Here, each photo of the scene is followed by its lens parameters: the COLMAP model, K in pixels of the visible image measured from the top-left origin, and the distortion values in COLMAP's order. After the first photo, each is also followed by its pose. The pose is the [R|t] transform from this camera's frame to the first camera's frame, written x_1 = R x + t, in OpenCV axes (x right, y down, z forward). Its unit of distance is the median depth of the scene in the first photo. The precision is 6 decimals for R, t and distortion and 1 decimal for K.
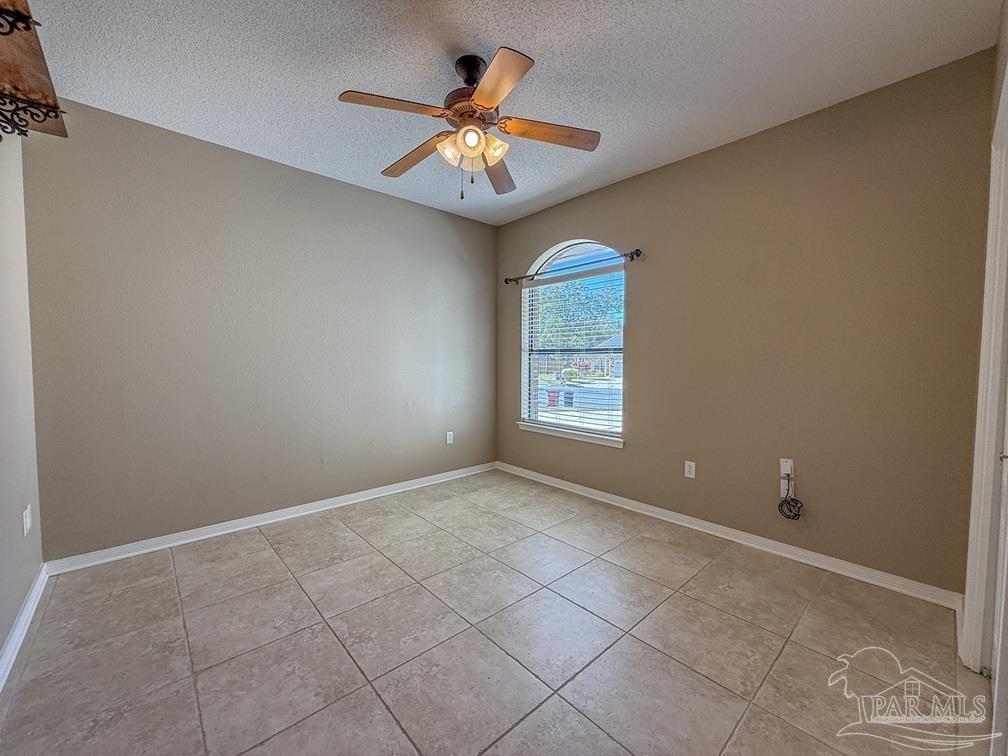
lens RADIAL K [[406.5, 0, 499.9], [0, 406.5, 379.0], [0, 0, 1]] dist [-0.001432, 0.000157]
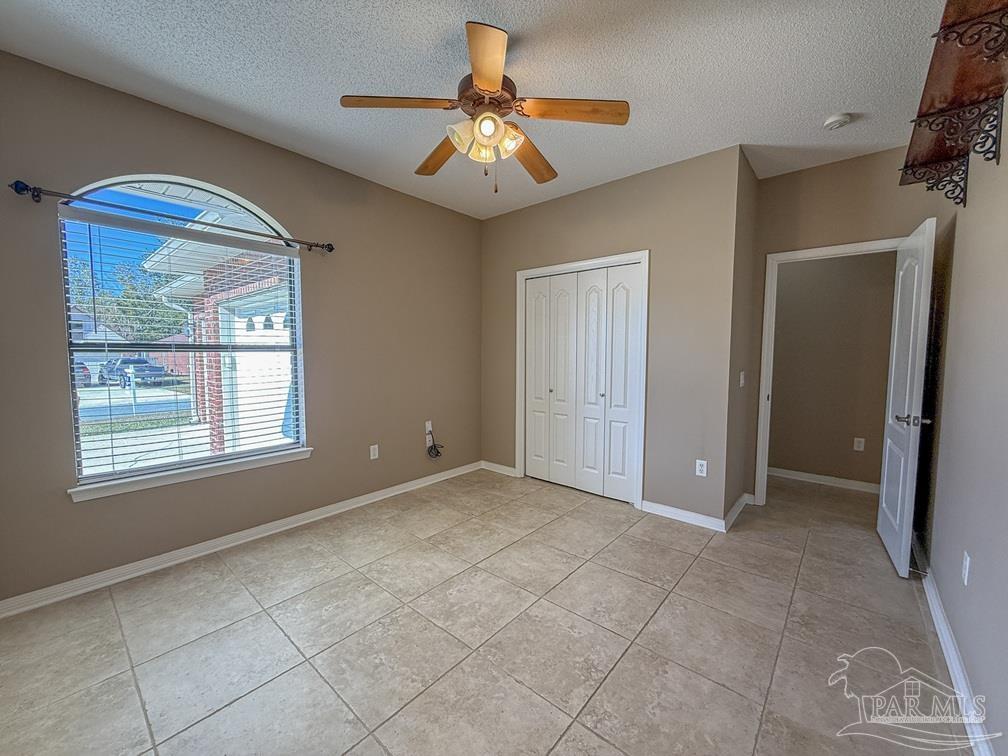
lens RADIAL K [[401.3, 0, 504.0], [0, 401.3, 378.0], [0, 0, 1]] dist [-0.002748, -0.000033]
pose [[-0.130555, -0.069804, 0.988981, -0.824899], [0.046416, 0.995994, 0.076426, -0.070311], [-0.990354, 0.055882, -0.126792, 0.891665]]
